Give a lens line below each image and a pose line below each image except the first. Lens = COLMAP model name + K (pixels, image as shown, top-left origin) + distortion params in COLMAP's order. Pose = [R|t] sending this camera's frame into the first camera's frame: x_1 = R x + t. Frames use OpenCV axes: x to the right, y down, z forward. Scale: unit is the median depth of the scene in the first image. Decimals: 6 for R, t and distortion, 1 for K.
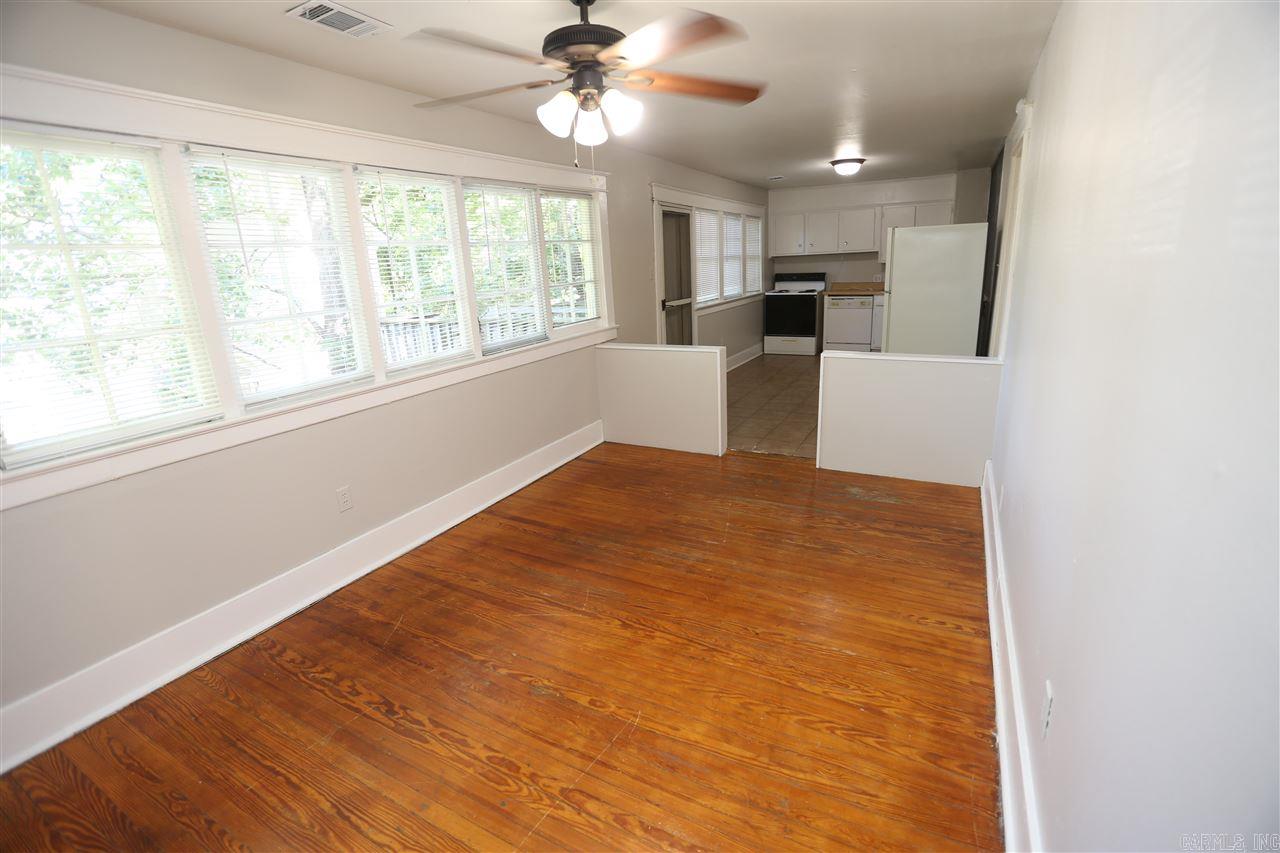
lens RADIAL K [[580.5, 0, 640.0], [0, 580.5, 426.5], [0, 0, 1]] dist [-0.066445, 0.031734]
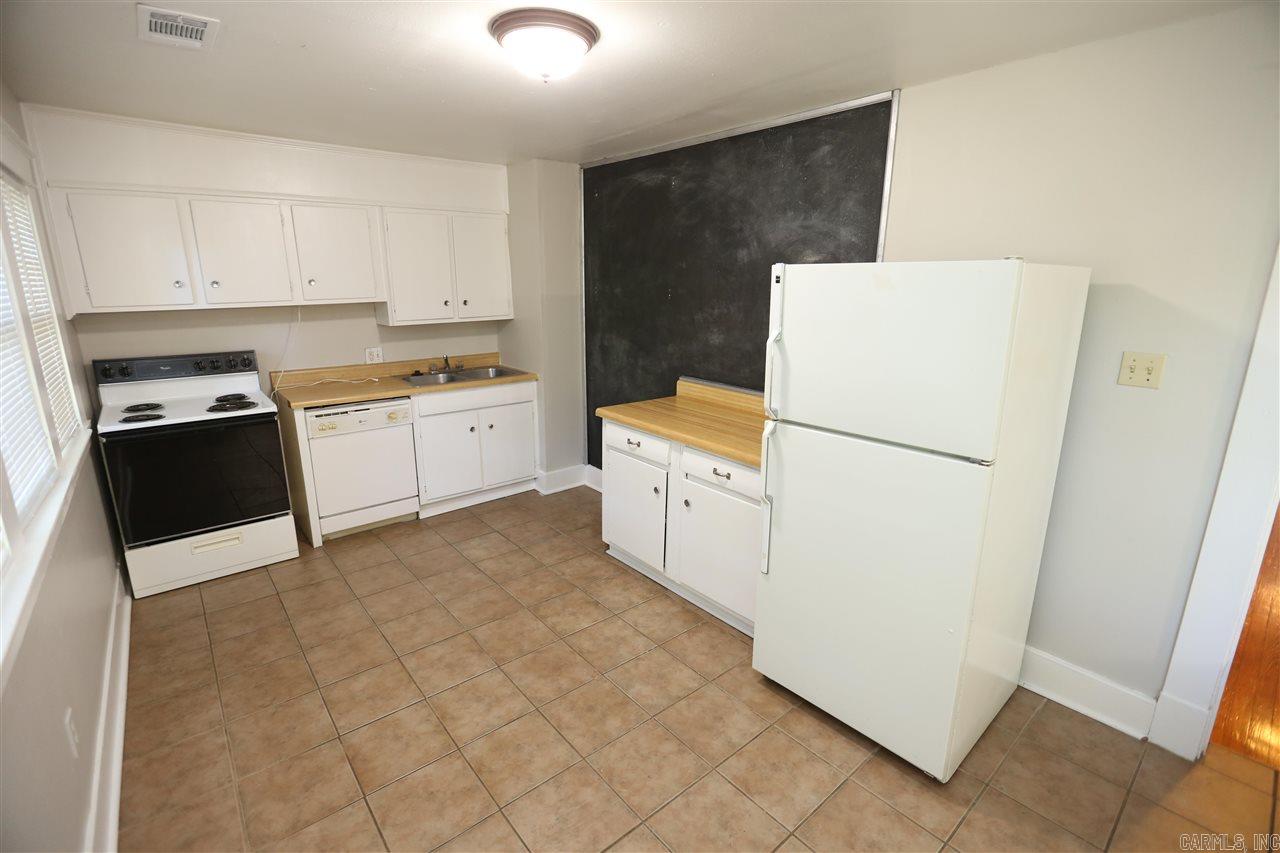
lens RADIAL K [[581.1, 0, 639.3], [0, 581.1, 424.7], [0, 0, 1]] dist [-0.048695, 0.015342]
pose [[0.371513, -0.174019, 0.911973, 0.127379], [0.234670, 0.967982, 0.089109, -0.536078], [-0.898281, 0.180907, 0.400456, 1.707794]]
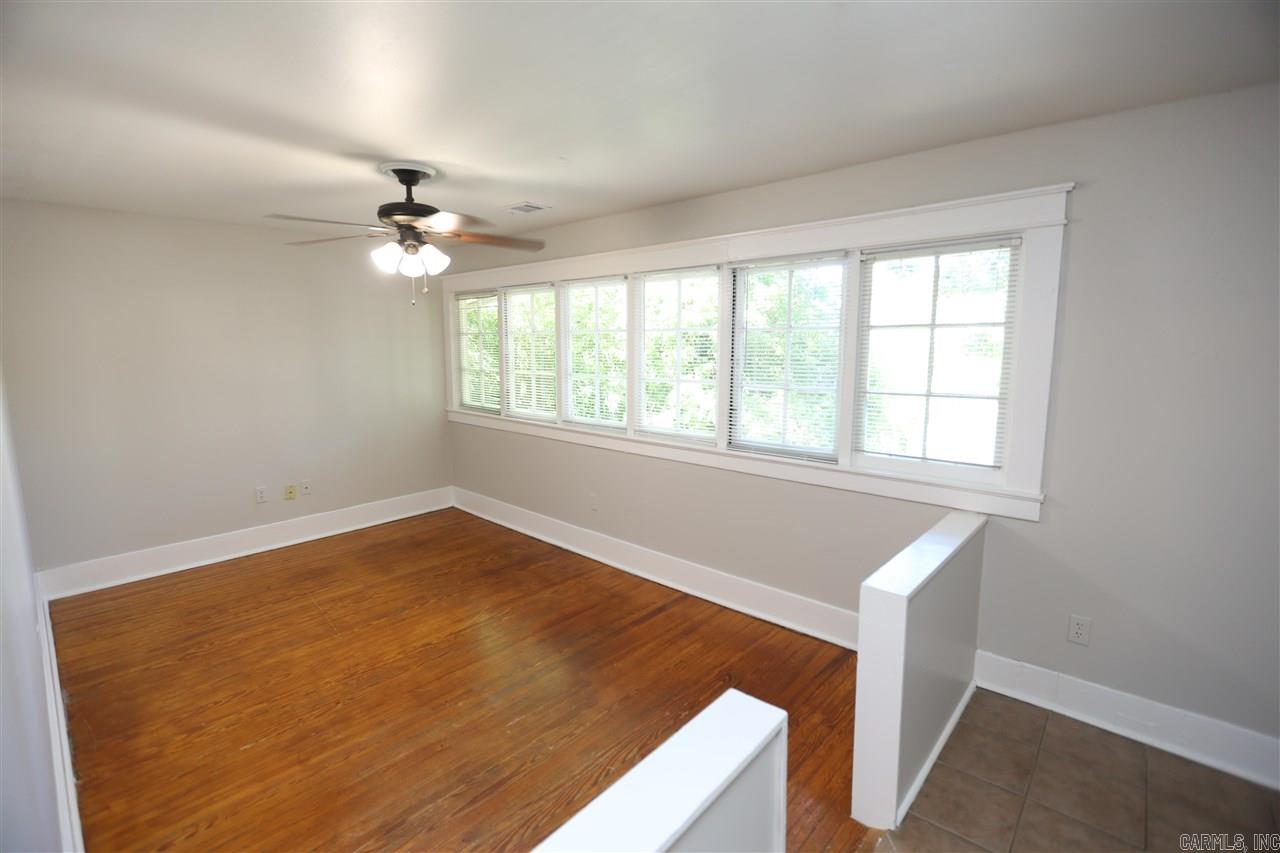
lens RADIAL K [[581.1, 0, 639.3], [0, 581.1, 424.7], [0, 0, 1]] dist [-0.048695, 0.015342]
pose [[-0.245147, 0.181621, -0.952322, 0.781092], [-0.256947, 0.934996, 0.244461, -0.423398], [0.934816, 0.304625, -0.182544, 1.235544]]
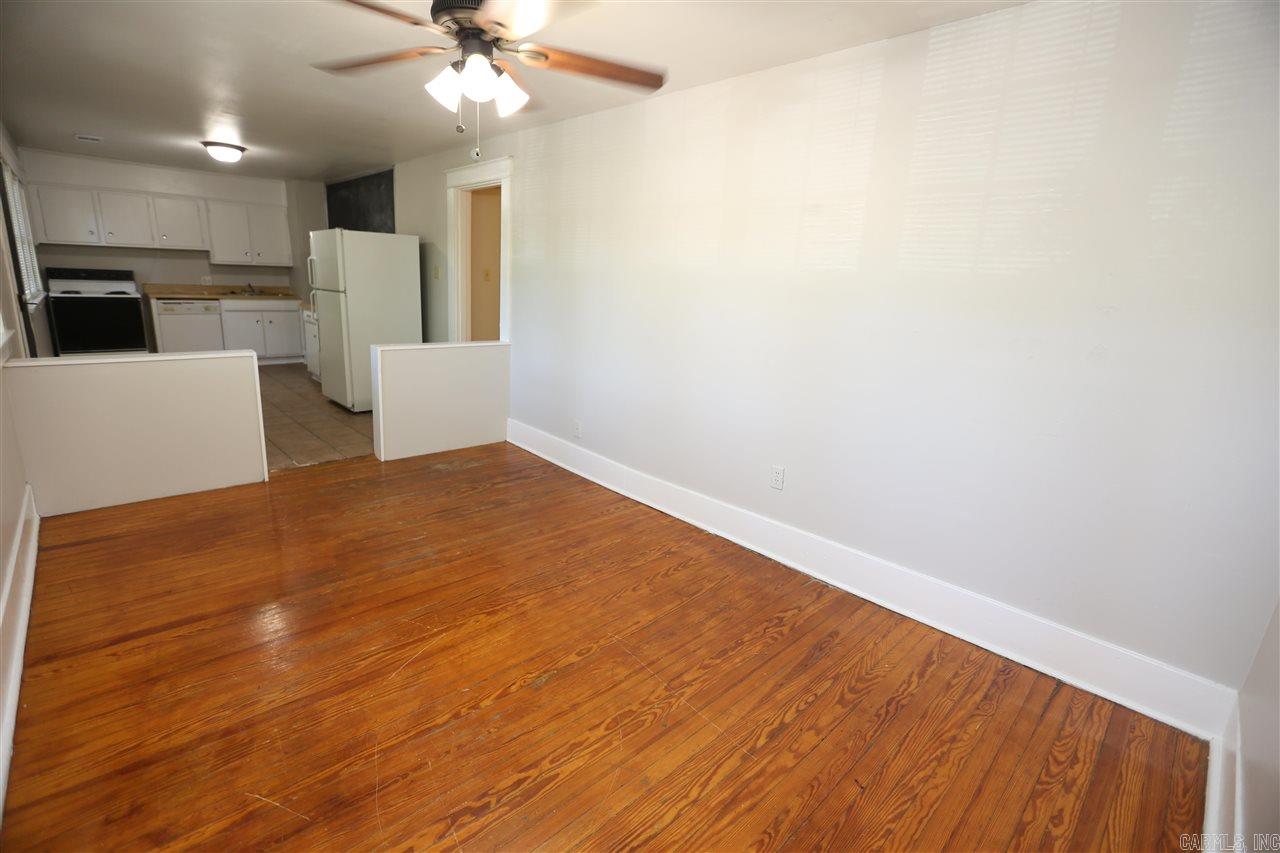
lens RADIAL K [[581.1, 0, 639.3], [0, 581.1, 424.7], [0, 0, 1]] dist [-0.048695, 0.015342]
pose [[0.307597, -0.169841, 0.936236, -0.661004], [0.197303, 0.973940, 0.111858, -0.020134], [-0.930836, 0.150315, 0.333091, 0.322973]]
